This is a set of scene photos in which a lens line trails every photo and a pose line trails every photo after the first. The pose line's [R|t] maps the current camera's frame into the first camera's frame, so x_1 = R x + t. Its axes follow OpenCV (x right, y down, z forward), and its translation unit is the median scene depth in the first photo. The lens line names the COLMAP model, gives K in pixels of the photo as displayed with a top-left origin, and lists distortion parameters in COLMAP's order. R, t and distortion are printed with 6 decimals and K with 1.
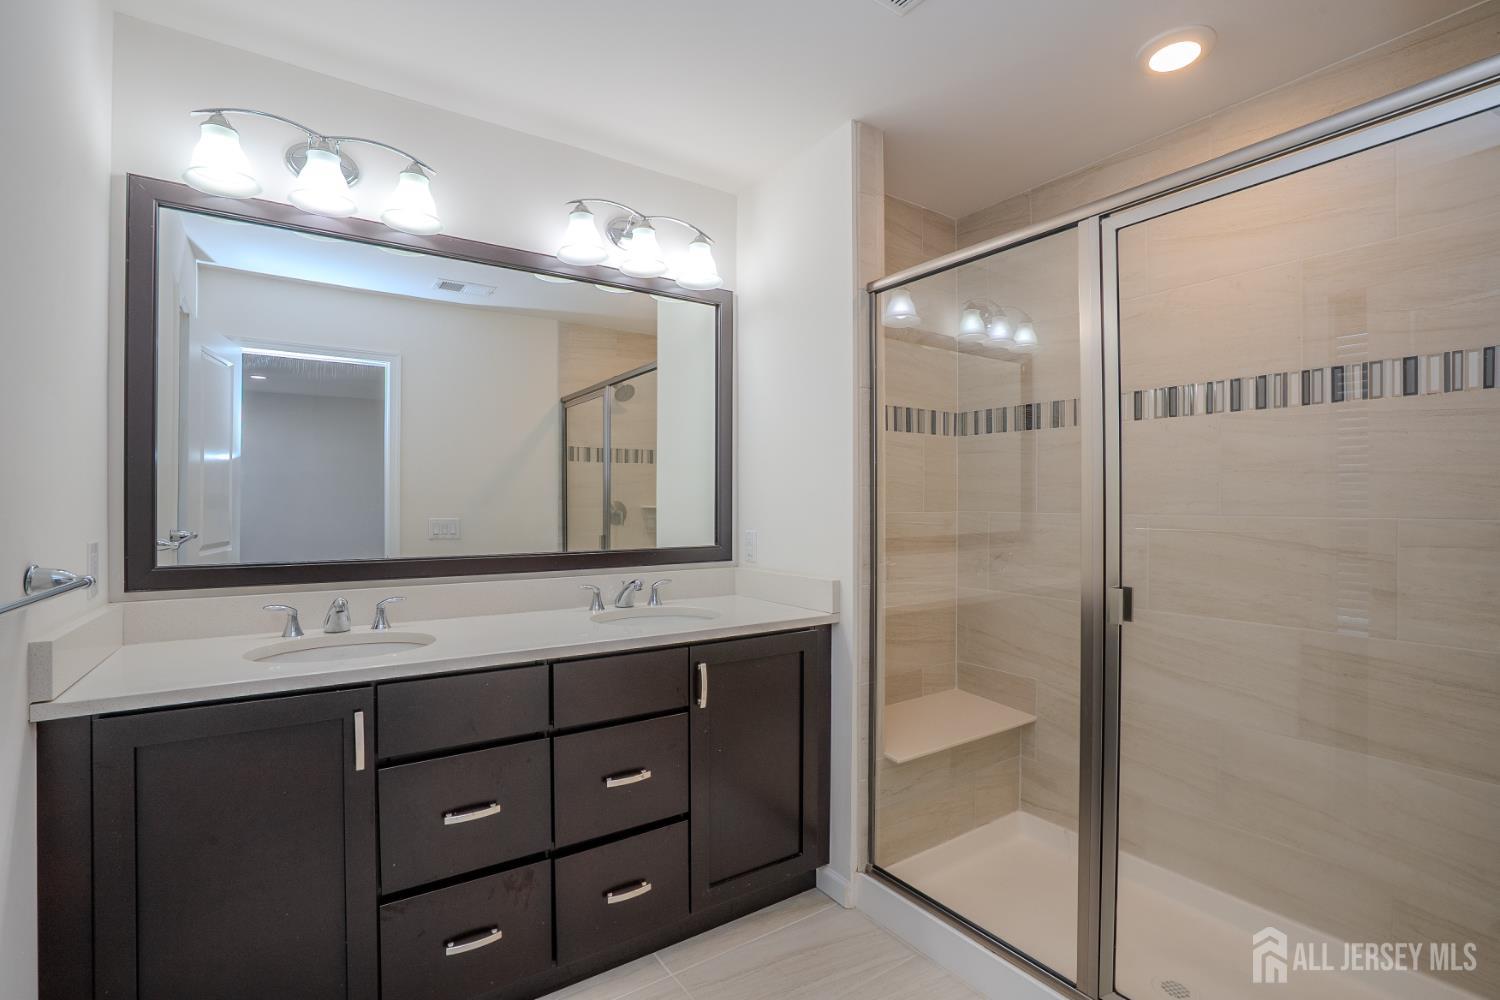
lens RADIAL K [[693.2, 0, 749.2], [0, 693.2, 500.7], [0, 0, 1]] dist [-0.045741, 0.012650]
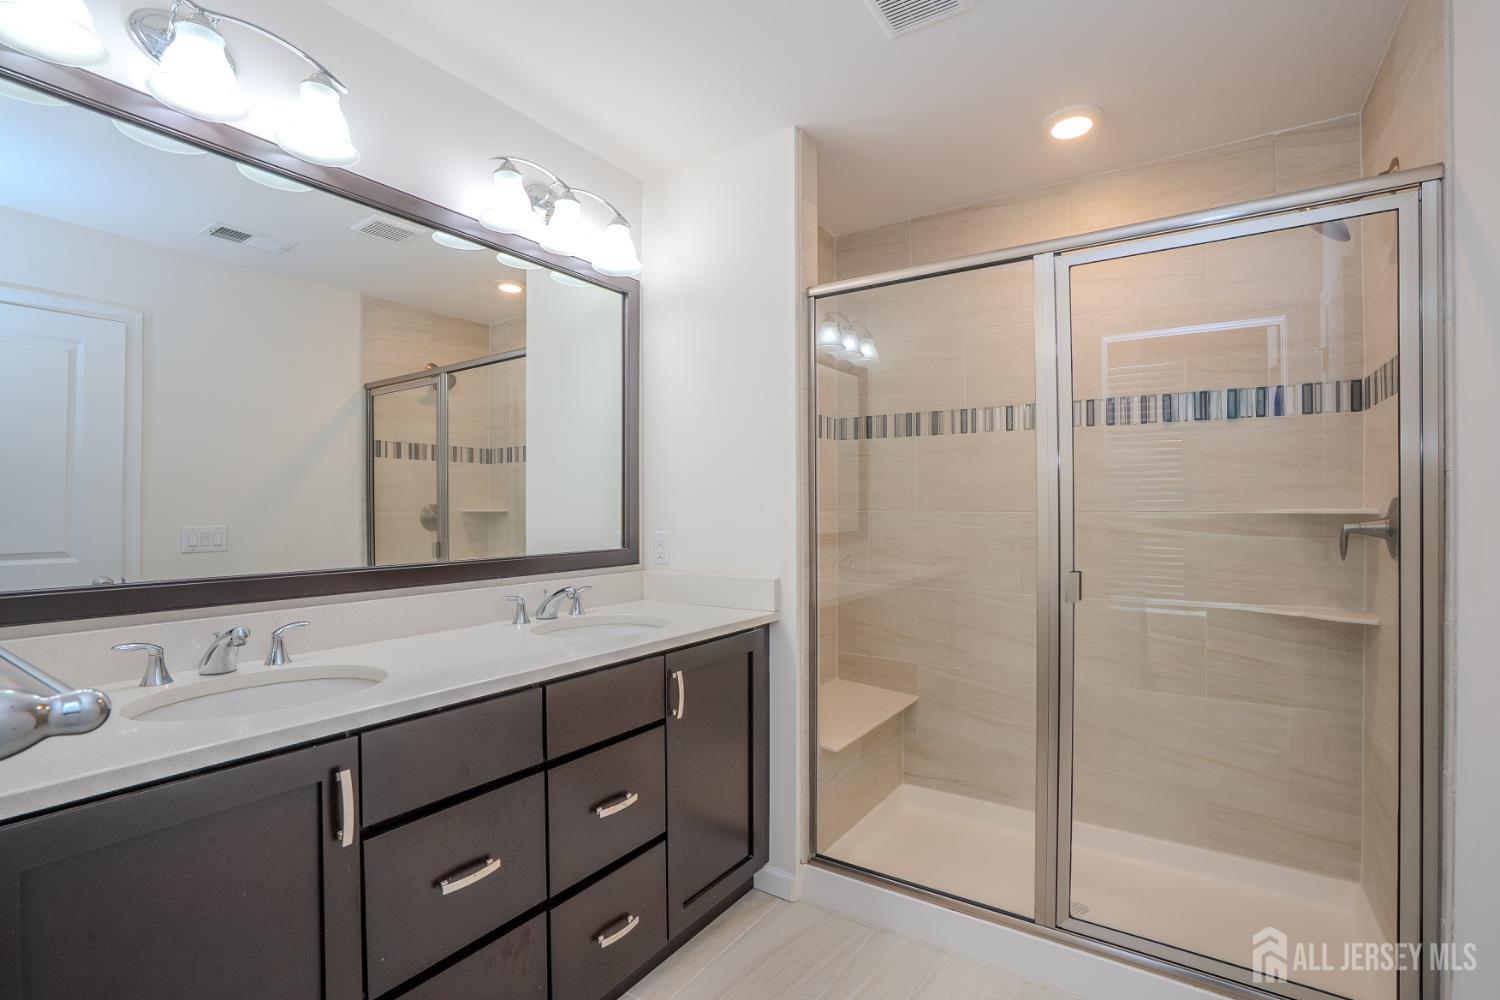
lens RADIAL K [[693.2, 0, 758.2], [0, 693.2, 506.0], [0, 0, 1]] dist [-0.045741, 0.012650]
pose [[0.927392, -0.002918, 0.374081, -0.280958], [0.003625, 0.999993, -0.001187, 0.010082], [-0.374075, 0.002456, 0.927395, 0.075908]]
